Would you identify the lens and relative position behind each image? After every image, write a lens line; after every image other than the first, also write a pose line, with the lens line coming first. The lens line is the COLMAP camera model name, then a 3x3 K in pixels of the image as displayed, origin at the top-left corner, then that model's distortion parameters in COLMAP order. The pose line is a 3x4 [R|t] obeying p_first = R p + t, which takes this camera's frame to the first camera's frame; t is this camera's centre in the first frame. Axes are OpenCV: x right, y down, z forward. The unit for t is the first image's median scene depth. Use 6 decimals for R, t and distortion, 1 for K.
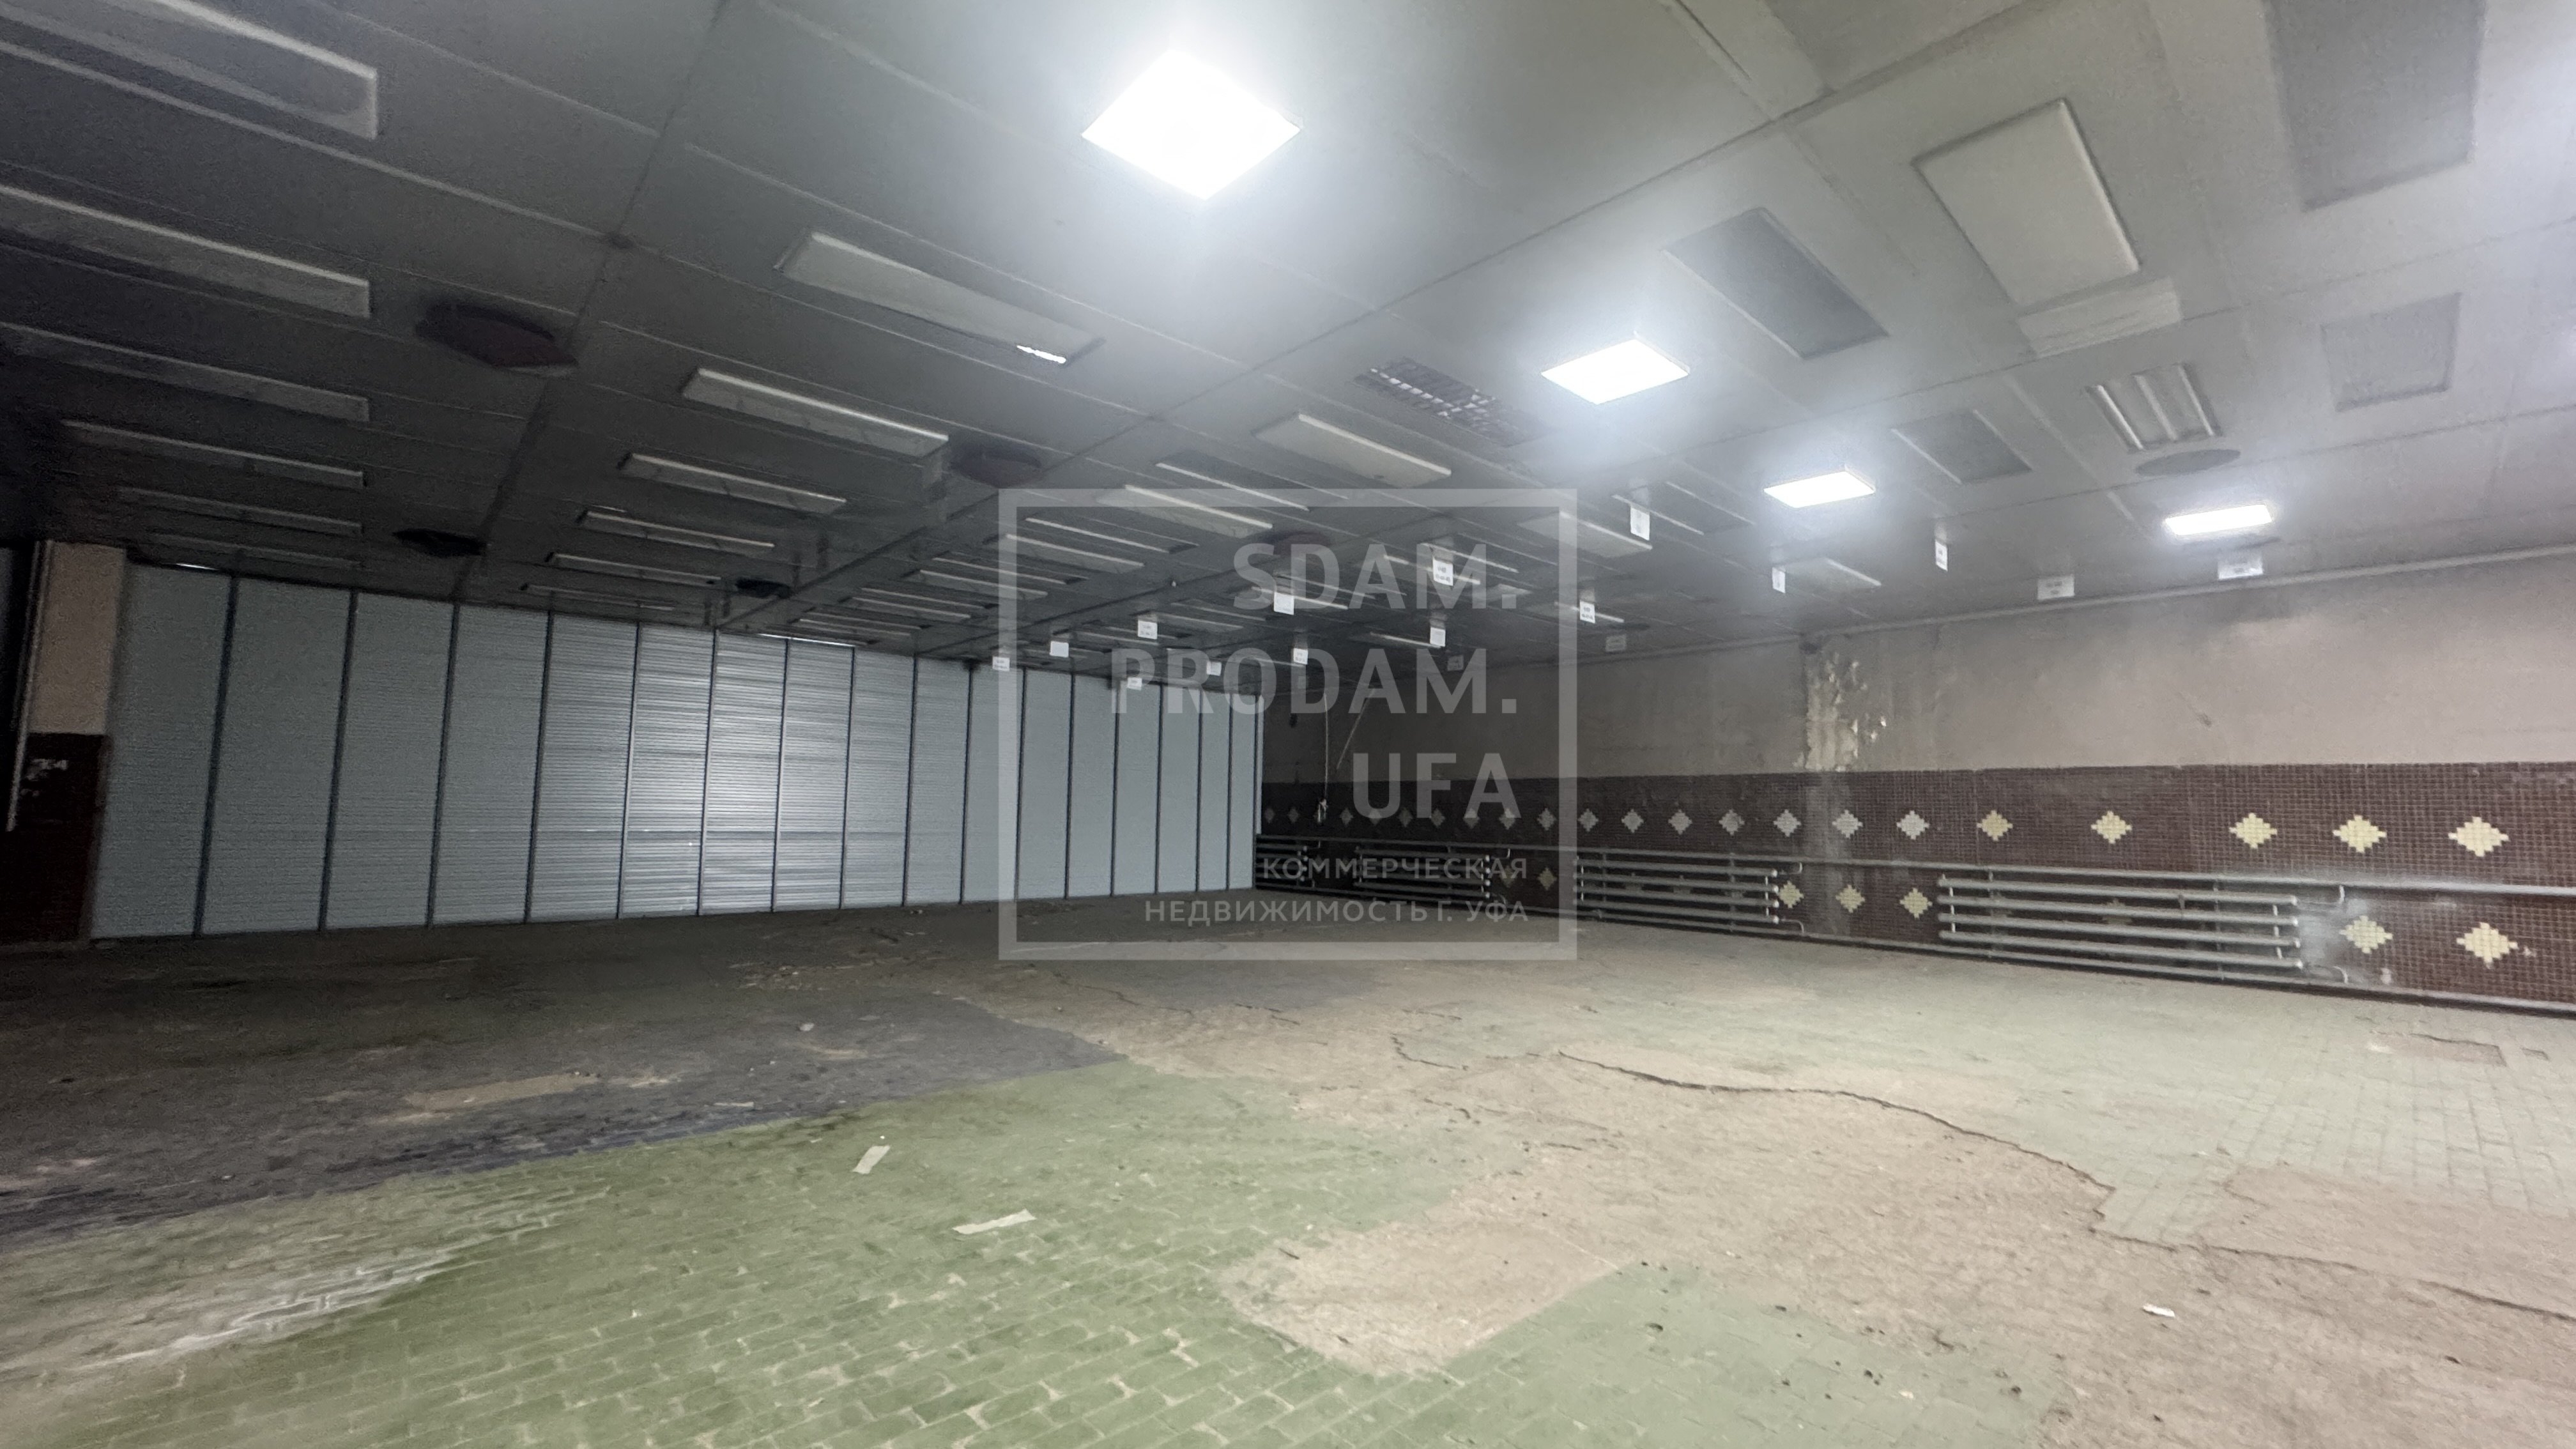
lens RADIAL K [[1018.2, 0, 1286.0], [0, 1018.2, 721.8], [0, 0, 1]] dist [-0.003681, 0.000866]
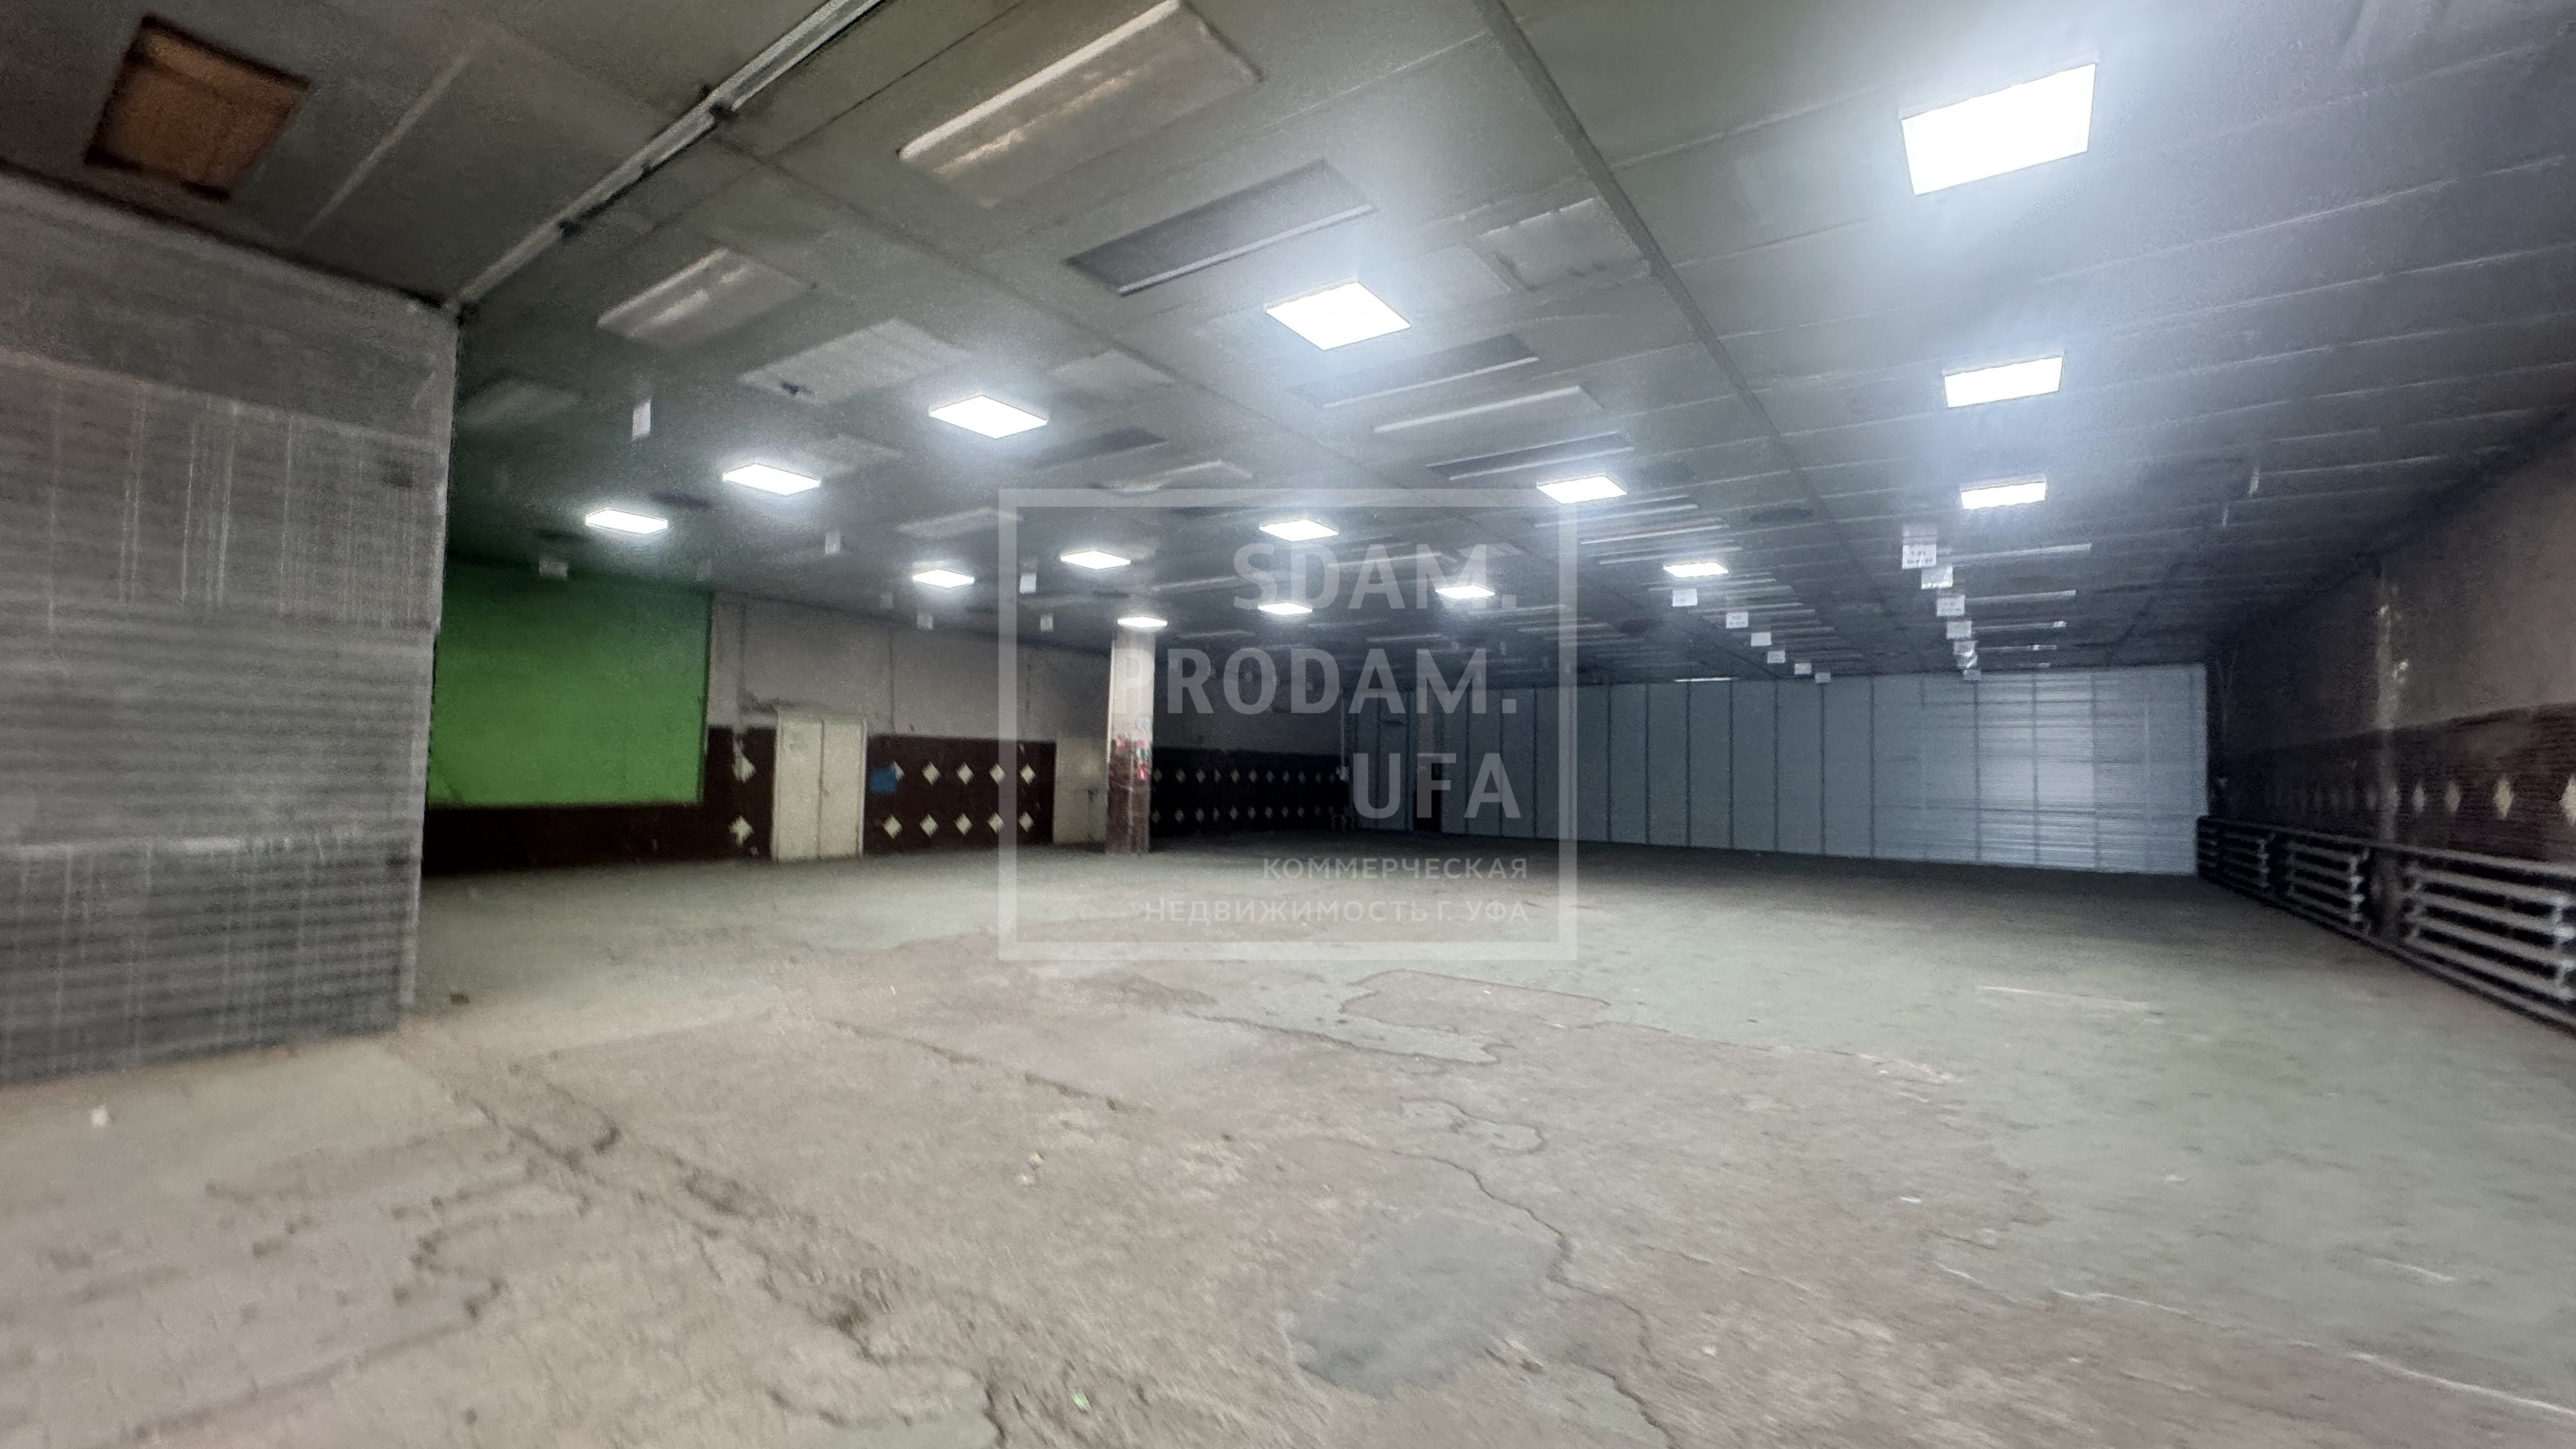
lens RADIAL K [[1027.0, 0, 1288.0], [0, 1027.0, 724.5], [0, 0, 1]] dist [-0.001670, 0.000051]
pose [[0.221078, -0.061319, -0.973326, 1.311116], [0.070904, 0.996391, -0.046667, 0.026261], [0.972675, -0.058695, 0.224628, 0.017469]]
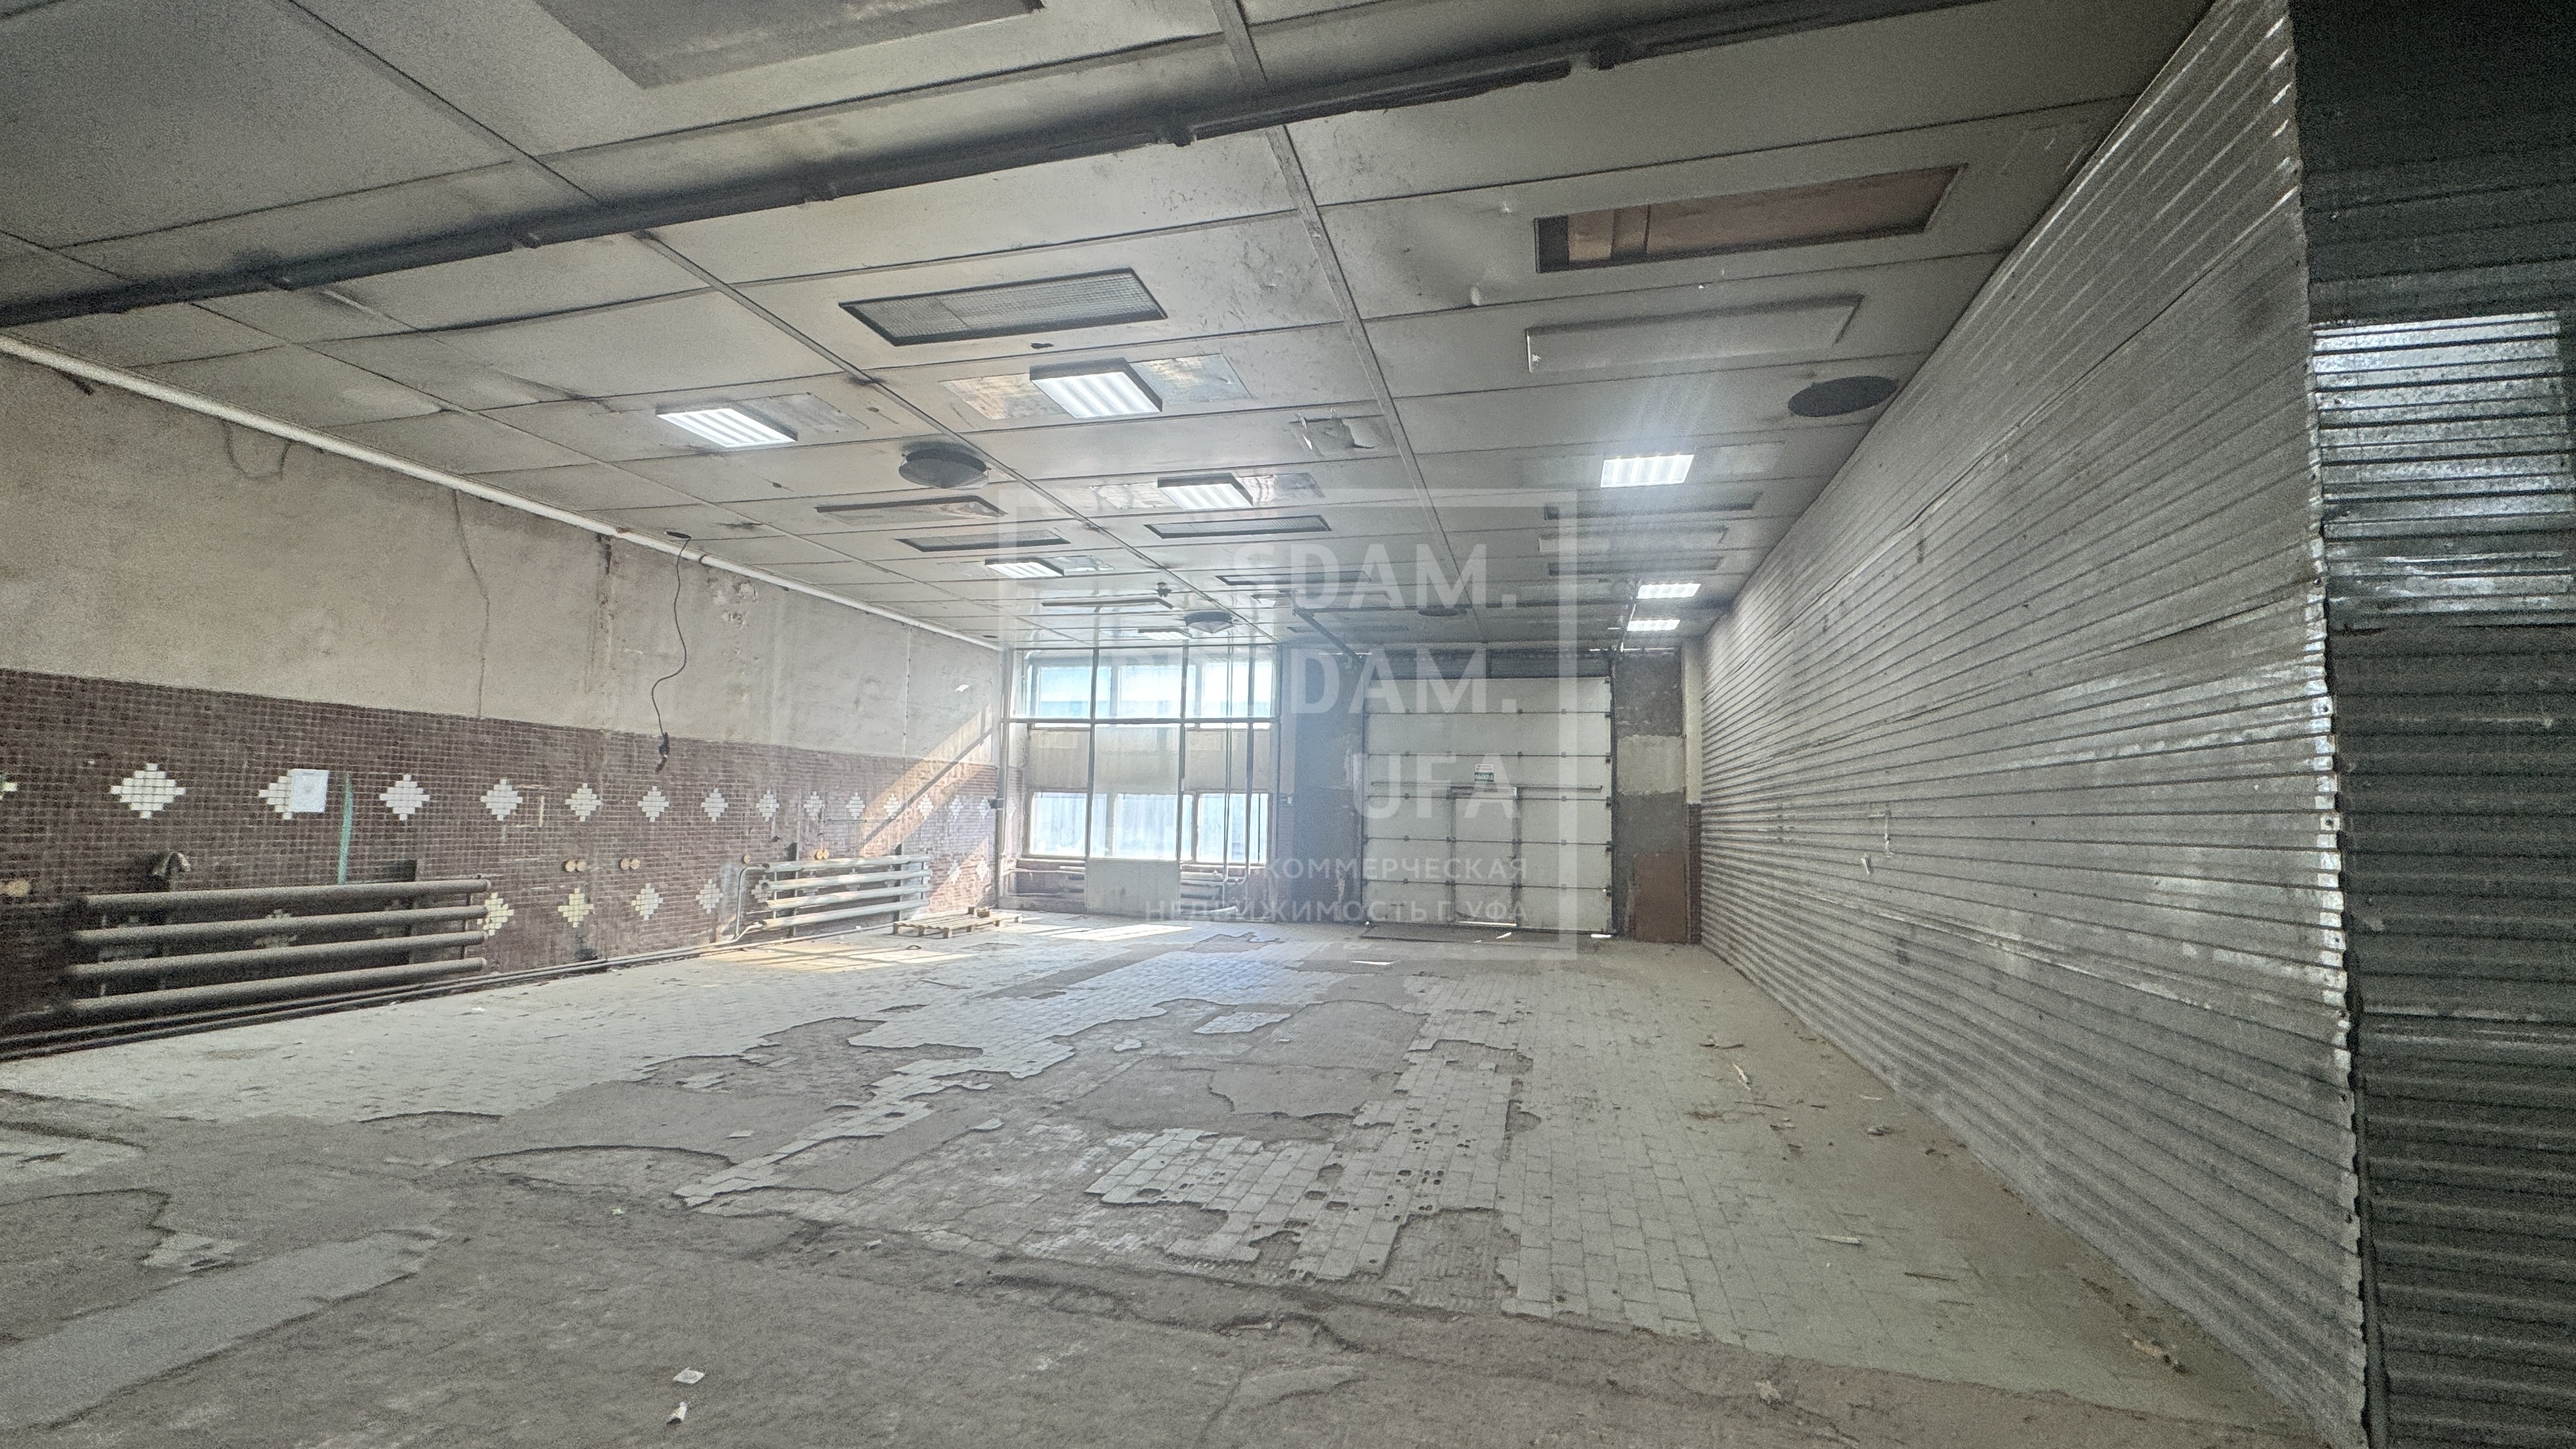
lens RADIAL K [[1018.2, 0, 1286.0], [0, 1018.2, 721.8], [0, 0, 1]] dist [-0.003681, 0.000866]
pose [[-0.543368, 0.046218, 0.838222, 0.675304], [-0.109039, 0.986139, -0.125058, 0.013257], [-0.832383, -0.159351, -0.530797, 0.035471]]
